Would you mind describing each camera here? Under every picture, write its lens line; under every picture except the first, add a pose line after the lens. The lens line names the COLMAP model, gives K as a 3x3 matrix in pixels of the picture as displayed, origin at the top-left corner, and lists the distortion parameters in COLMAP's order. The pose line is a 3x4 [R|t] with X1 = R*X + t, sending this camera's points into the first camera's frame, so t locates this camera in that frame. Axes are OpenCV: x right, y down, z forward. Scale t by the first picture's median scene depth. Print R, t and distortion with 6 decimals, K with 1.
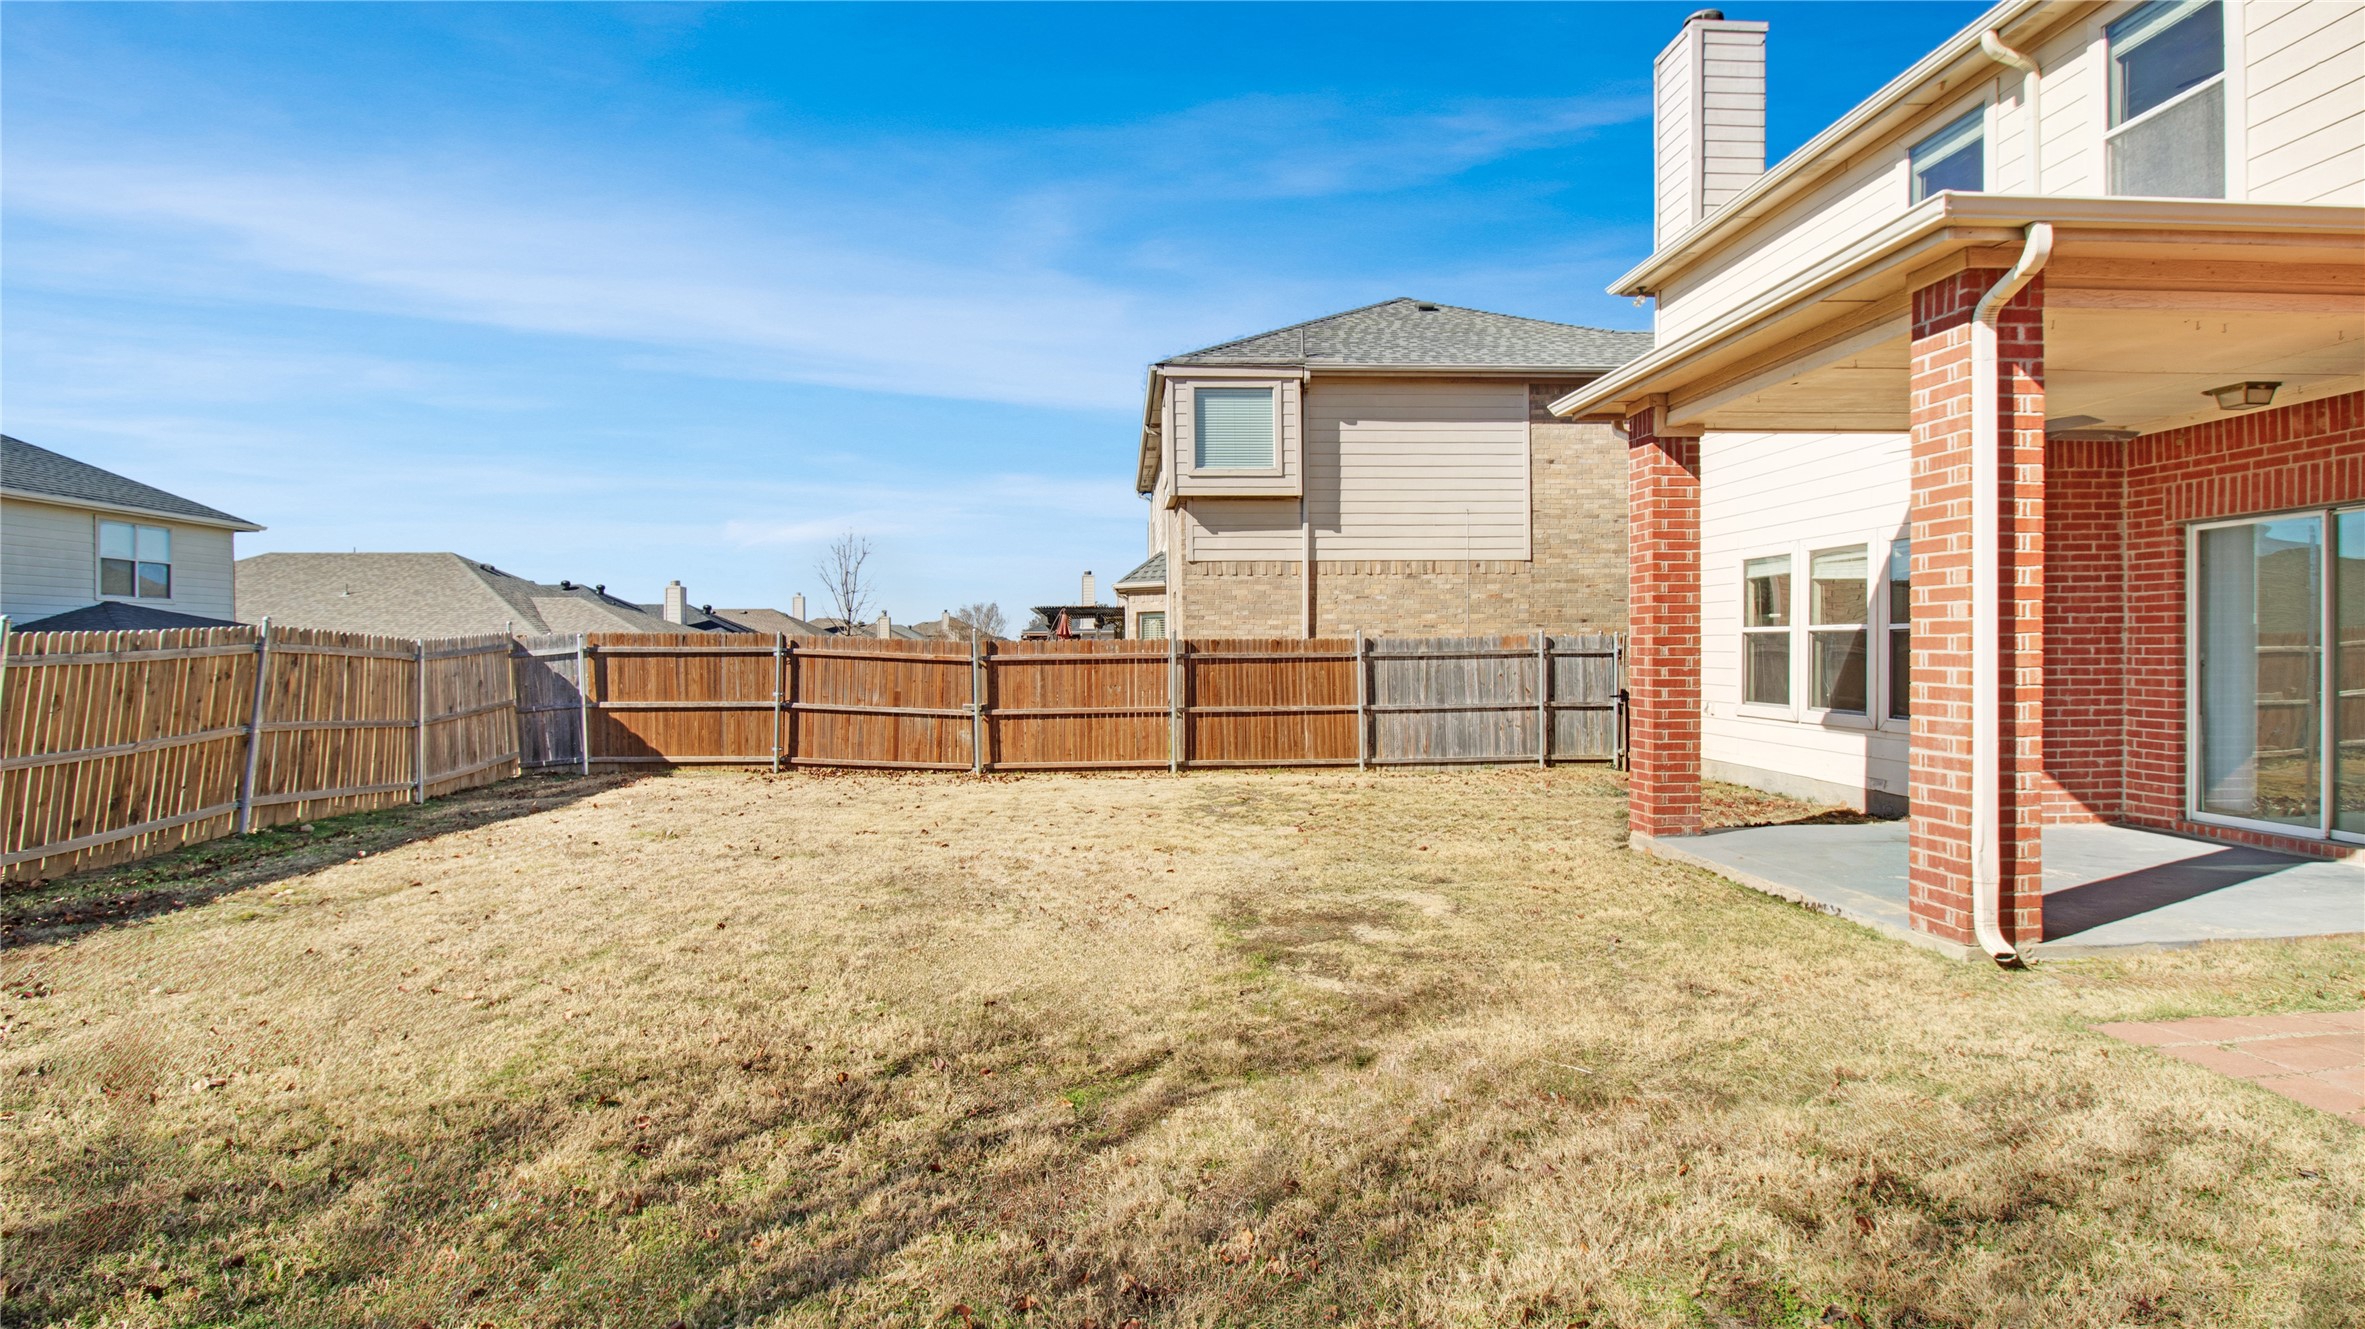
lens RADIAL K [[1111.5, 0, 1180.9], [0, 1111.5, 654.7], [0, 0, 1]] dist [-0.009699, -0.000630]
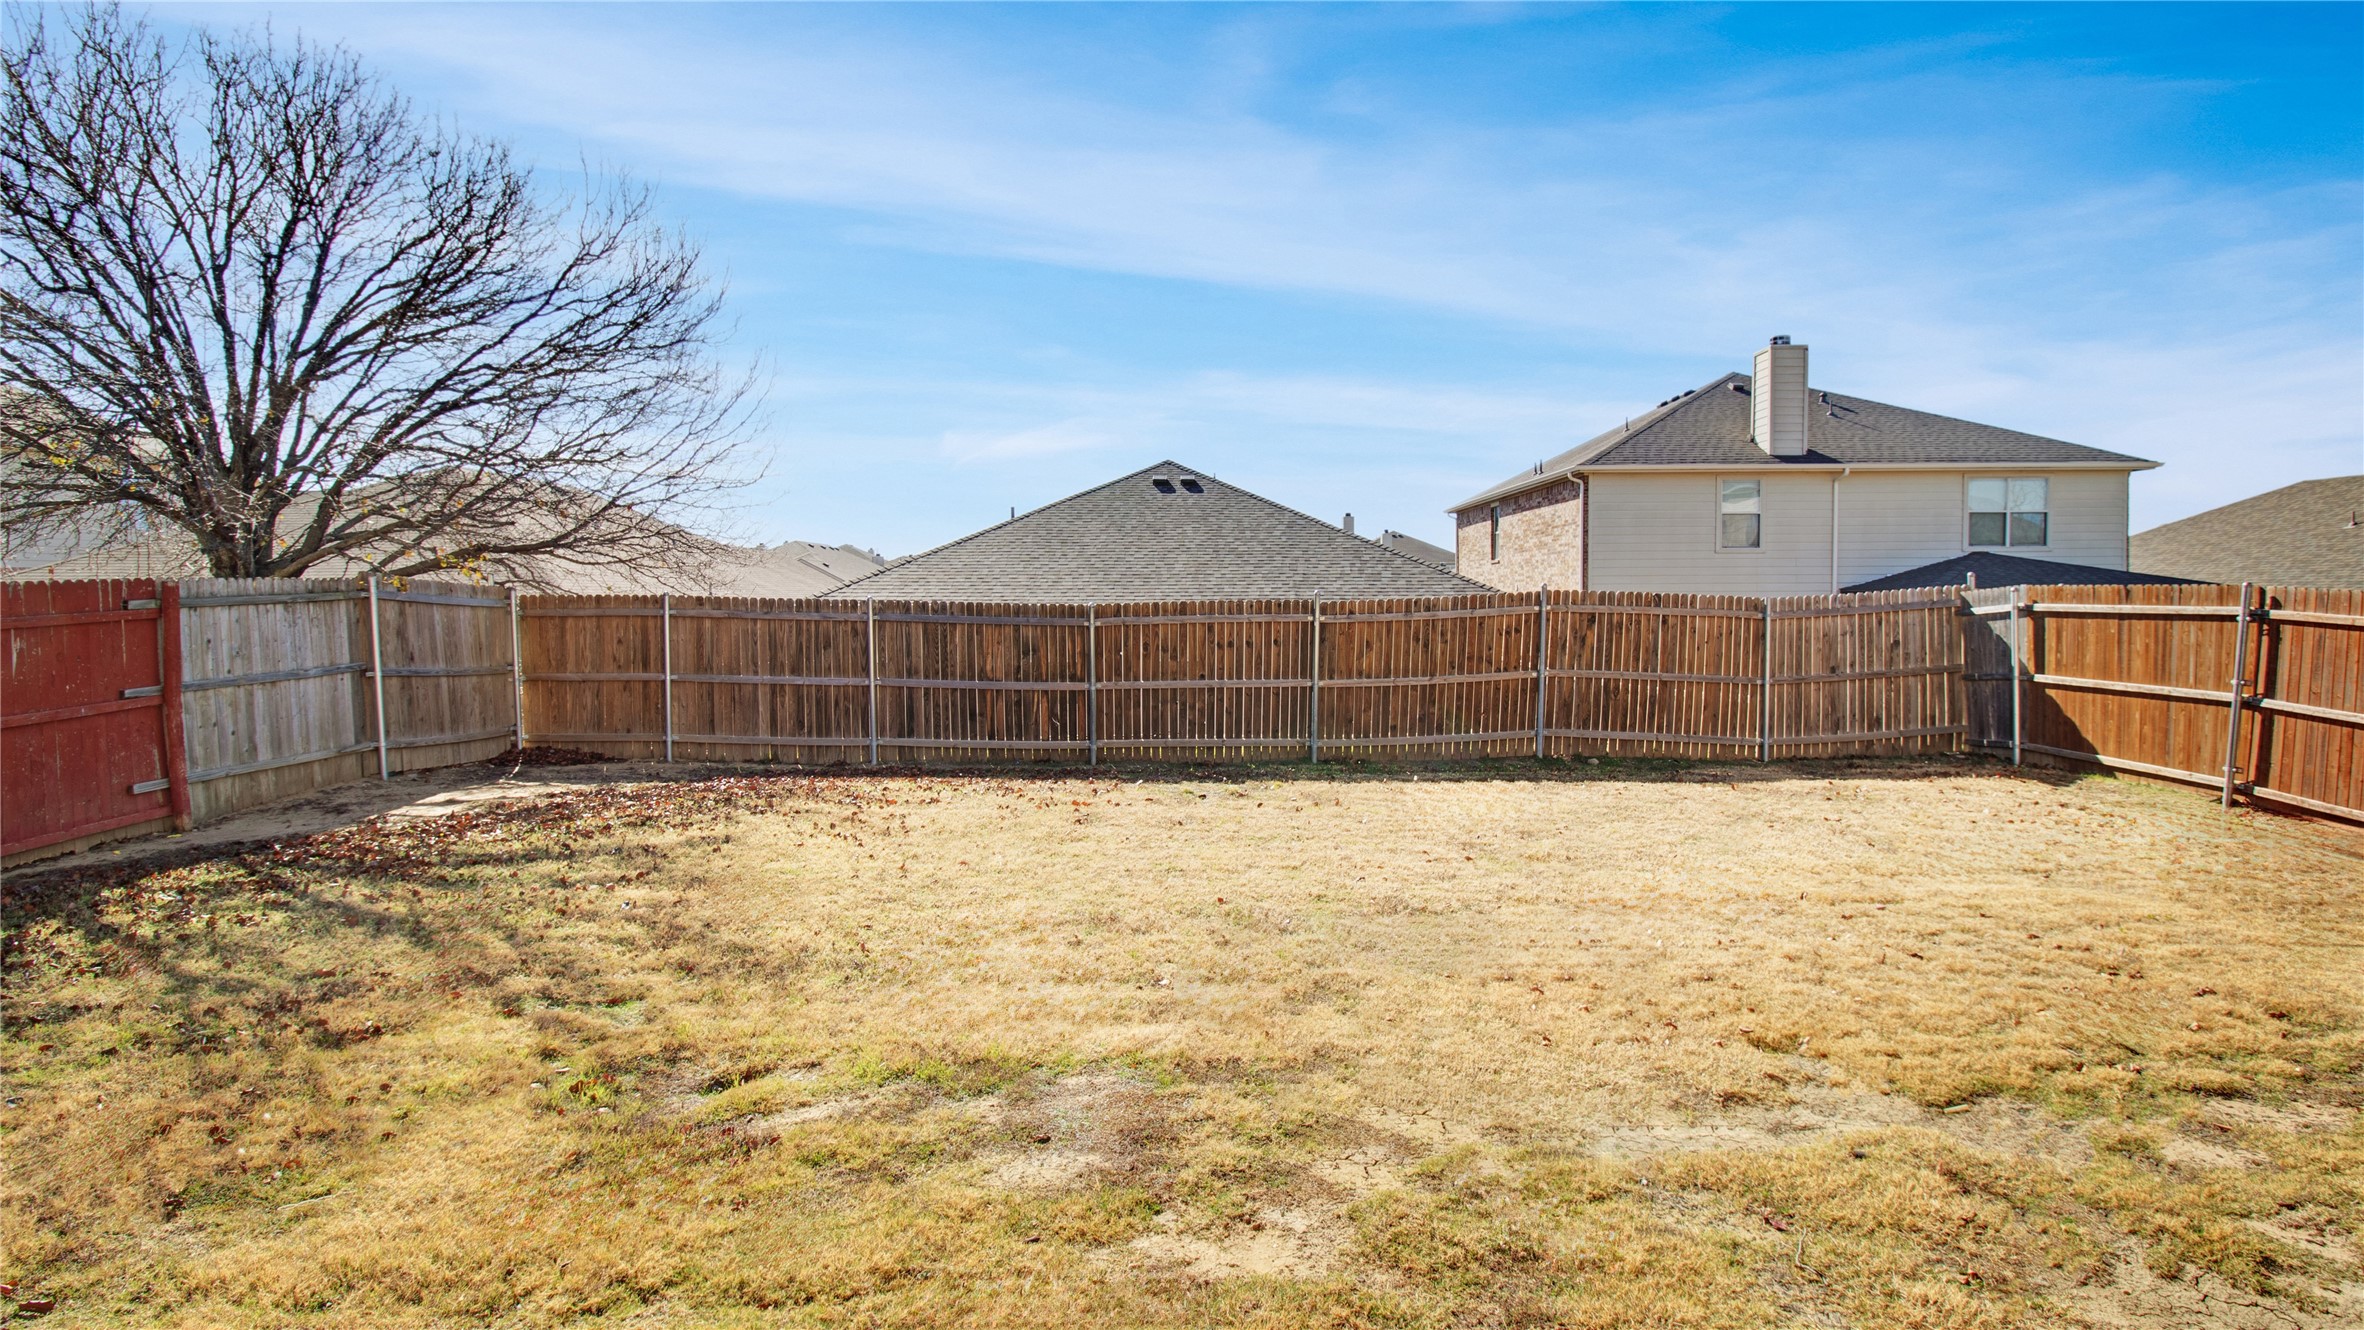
lens RADIAL K [[1136.7, 0, 1182.5], [0, 1136.7, 639.1], [0, 0, 1]] dist [-0.001303, -0.012411]
pose [[-0.069468, 0.040666, -0.996755, 0.305518], [0.003560, 0.999173, 0.040517, -0.016605], [0.997578, -0.000734, -0.069555, 0.447774]]
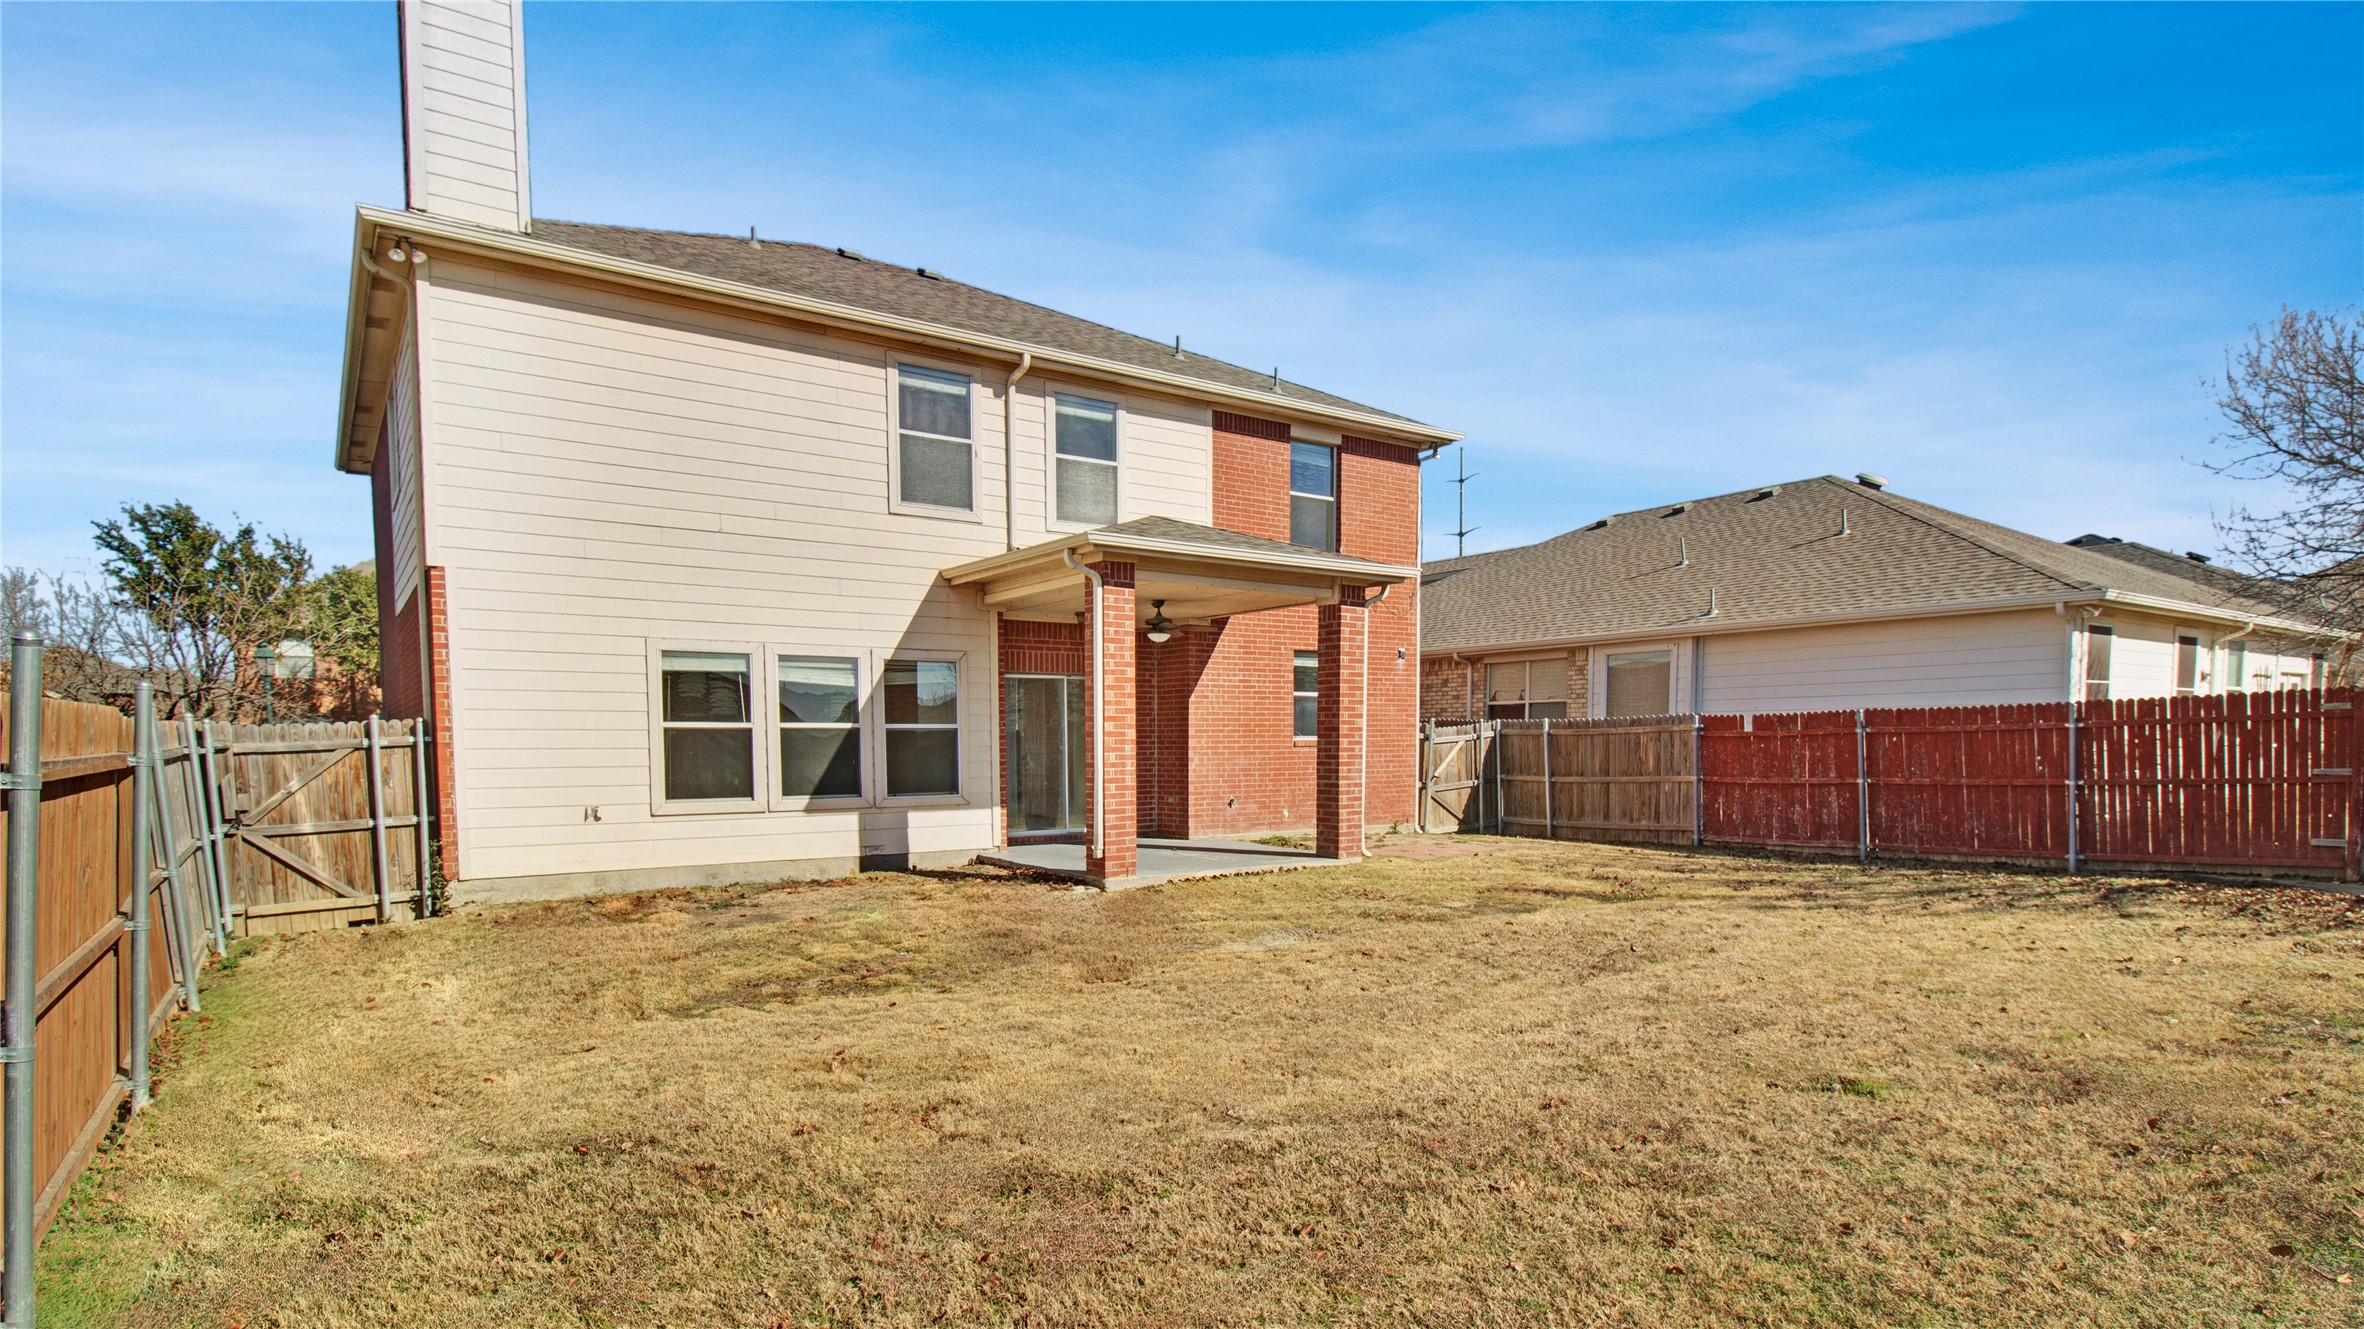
lens RADIAL K [[1114.5, 0, 1159.3], [0, 1114.5, 804.9], [0, 0, 1]] dist [-0.001039, -0.000043]
pose [[-0.477188, -0.040226, 0.877880, -0.442991], [0.013336, 0.998505, 0.053002, 0.001779], [-0.878700, 0.036999, -0.475938, 0.901385]]
